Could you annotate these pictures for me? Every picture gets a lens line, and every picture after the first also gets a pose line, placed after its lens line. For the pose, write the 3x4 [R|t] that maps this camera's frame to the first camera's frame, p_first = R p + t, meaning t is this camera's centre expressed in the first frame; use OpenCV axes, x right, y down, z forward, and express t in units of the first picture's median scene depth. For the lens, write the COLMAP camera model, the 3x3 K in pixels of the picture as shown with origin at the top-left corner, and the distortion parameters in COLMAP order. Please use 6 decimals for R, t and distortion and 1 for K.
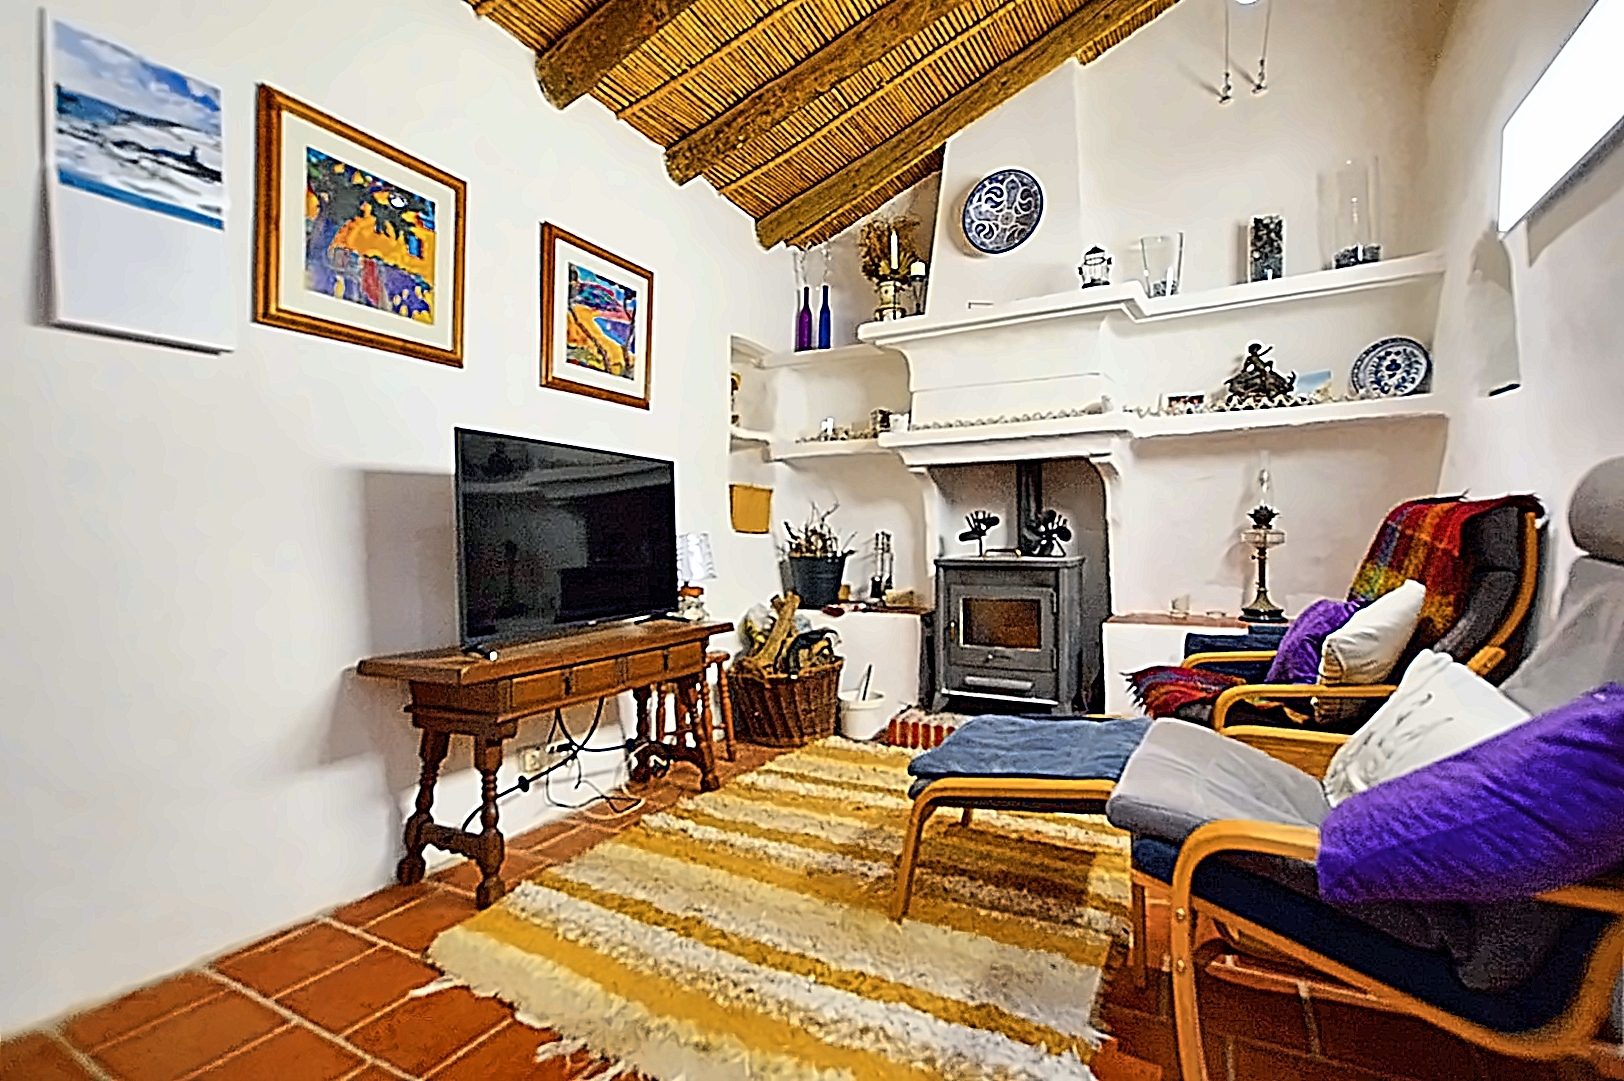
lens RADIAL K [[746.5, 0, 813.9], [0, 746.5, 549.1], [0, 0, 1]] dist [0.000502, 0.000250]
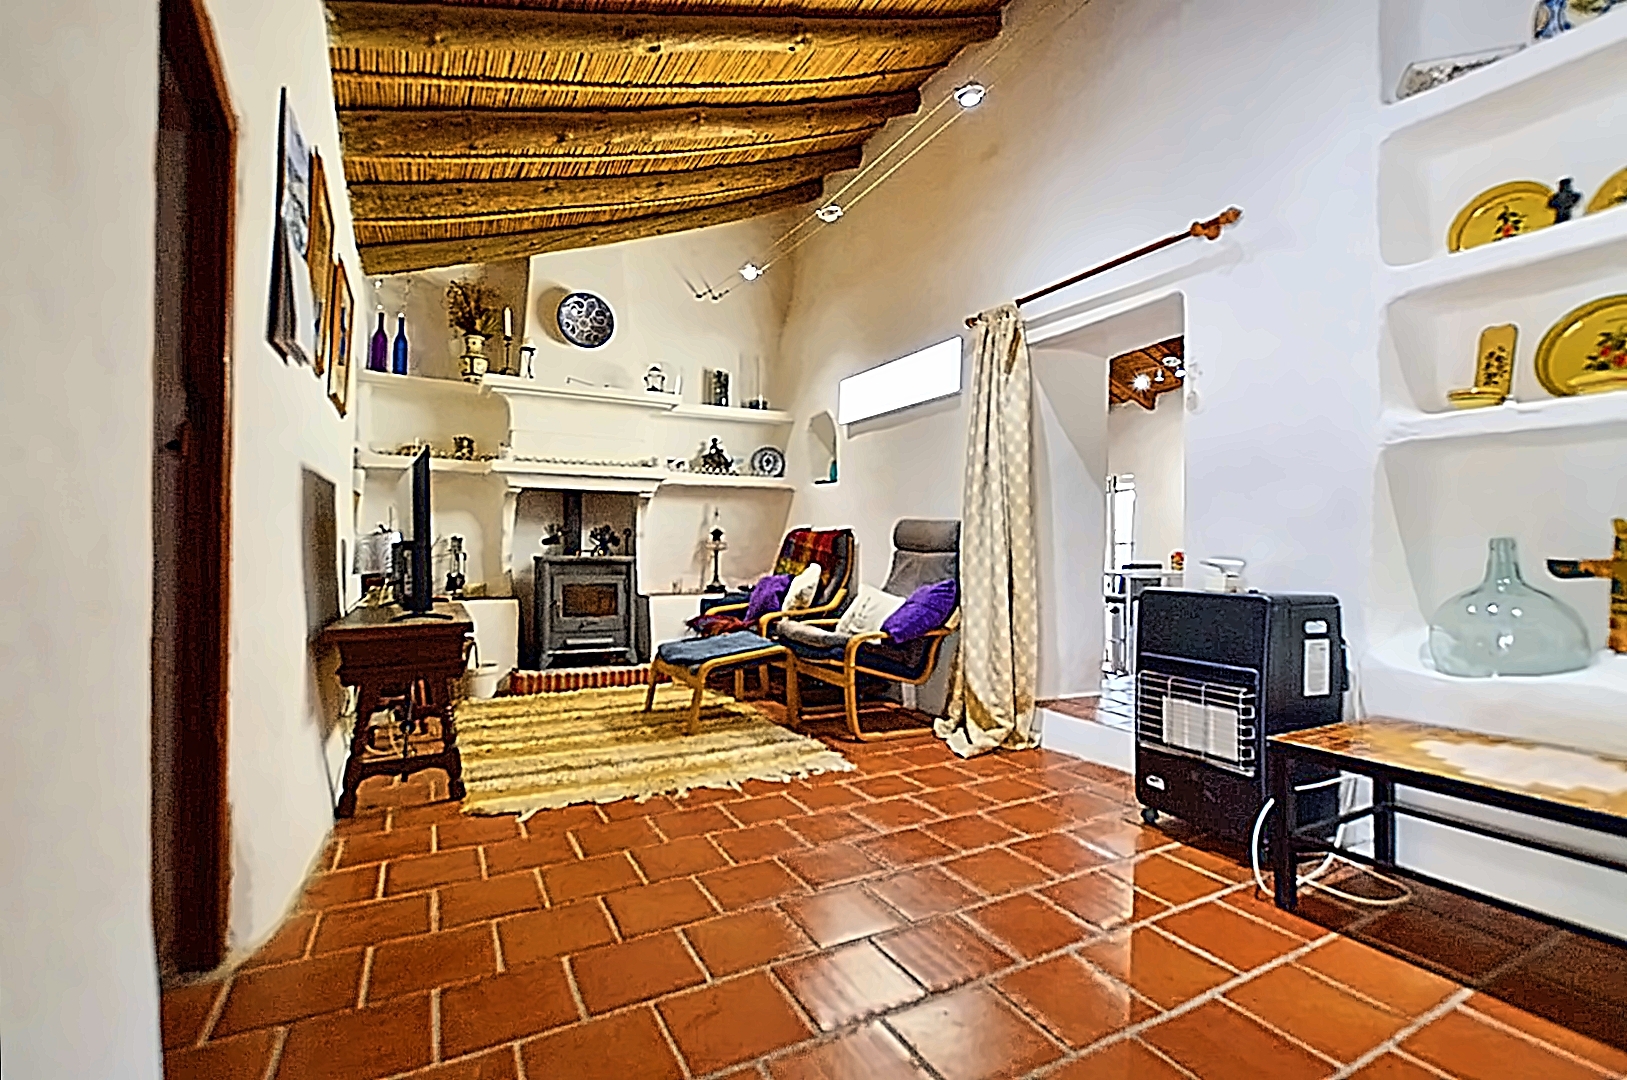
lens RADIAL K [[747.9, 0, 815.4], [0, 747.9, 548.6], [0, 0, 1]] dist [0.000502, 0.000250]
pose [[0.555284, 0.017472, 0.831477, -0.767539], [0.002349, 0.999742, -0.022577, 0.032686], [-0.831657, 0.014490, 0.555100, -0.199674]]
